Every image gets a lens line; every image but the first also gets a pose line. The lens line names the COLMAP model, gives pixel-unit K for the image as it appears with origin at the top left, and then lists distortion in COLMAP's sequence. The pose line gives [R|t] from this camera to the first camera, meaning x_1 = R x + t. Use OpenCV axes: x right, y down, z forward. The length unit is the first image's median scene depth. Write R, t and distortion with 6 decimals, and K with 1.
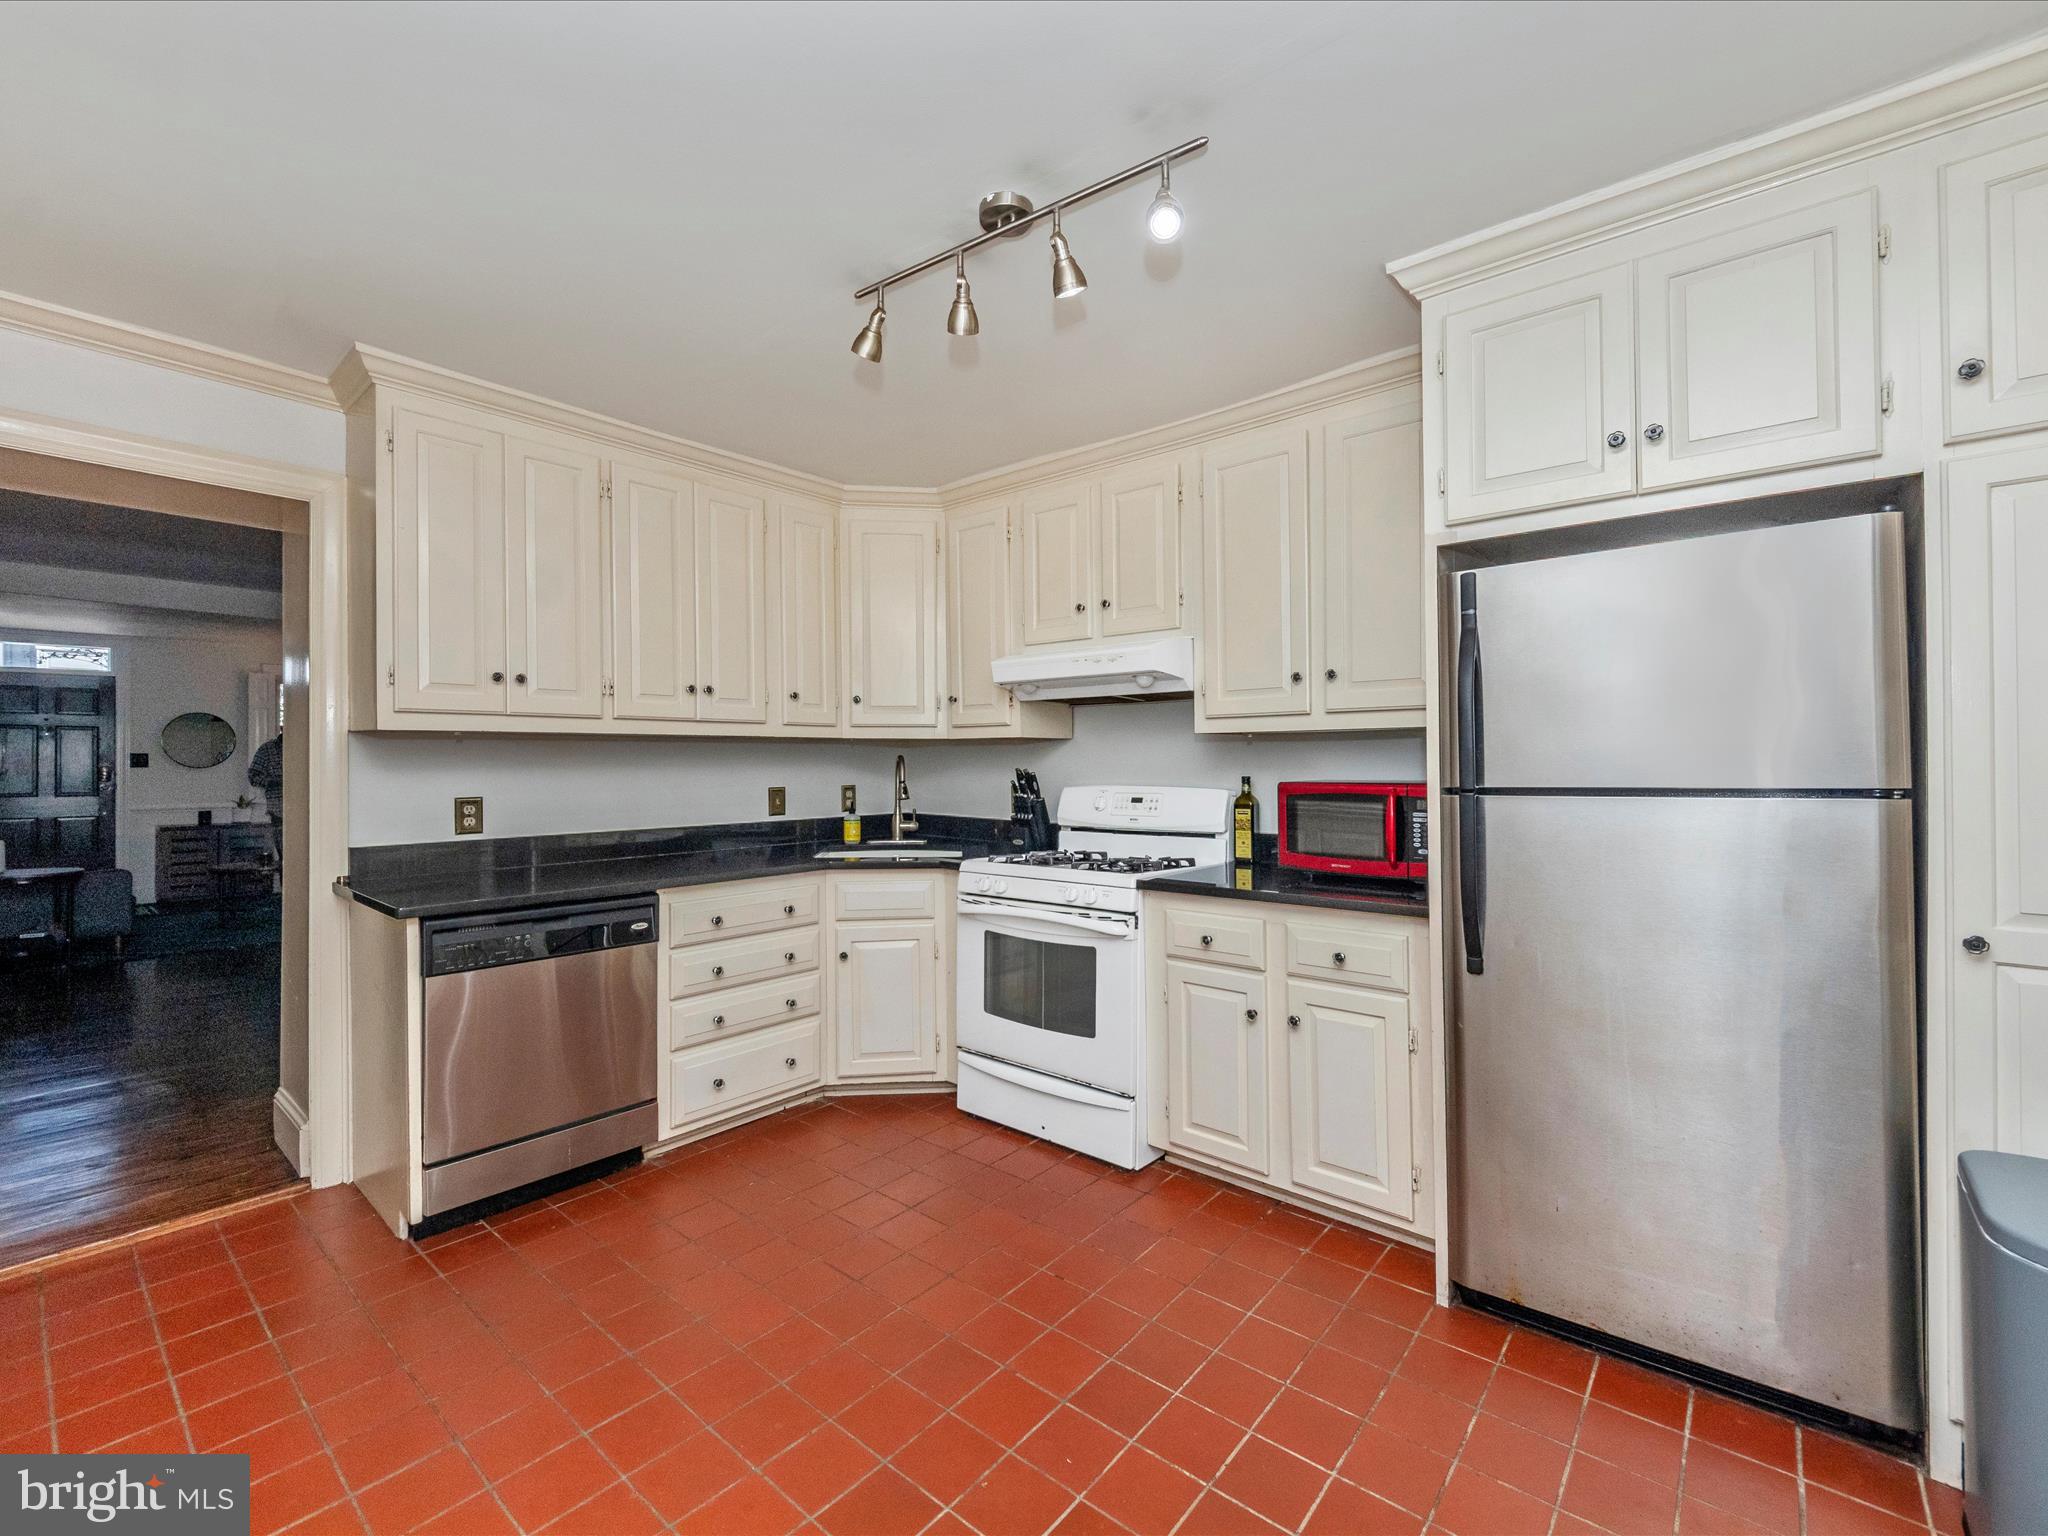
lens RADIAL K [[879.0, 0, 1045.9], [0, 879.0, 756.9], [0, 0, 1]] dist [0.000829, -0.000285]
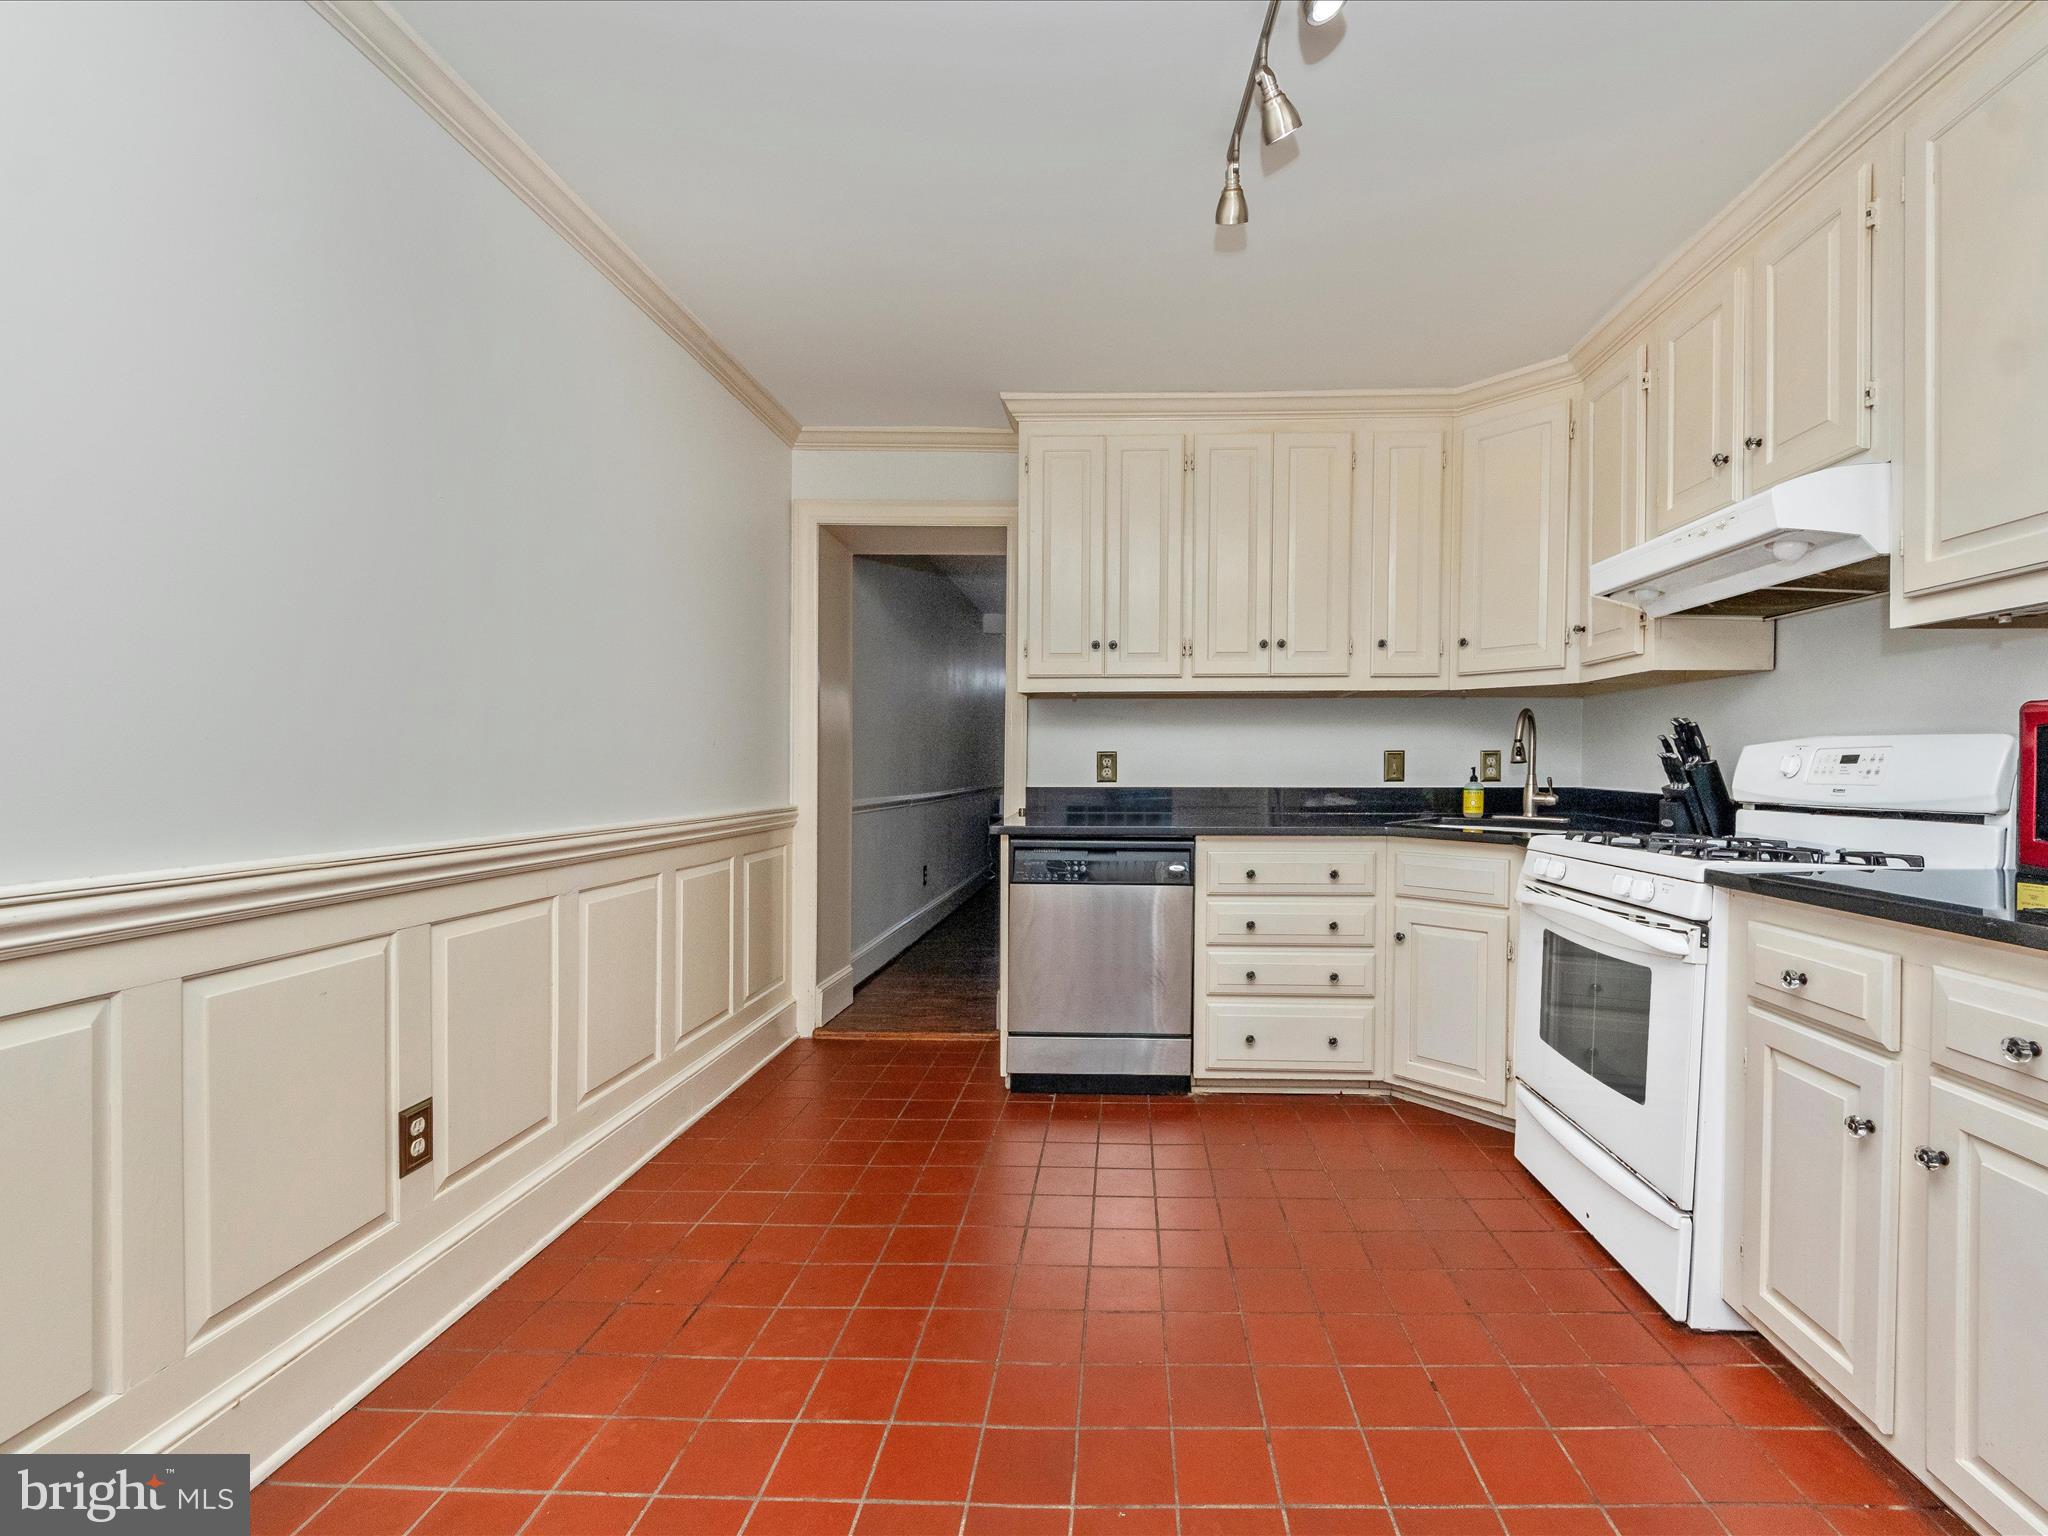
lens RADIAL K [[913.8, 0, 1118.0], [0, 913.8, 775.0], [0, 0, 1]] dist [0.022647, -0.020520]
pose [[0.614668, 0.013489, -0.788671, 0.316474], [-0.003409, 0.999890, 0.014445, 0.057101], [0.788778, -0.006190, 0.614646, 0.238917]]
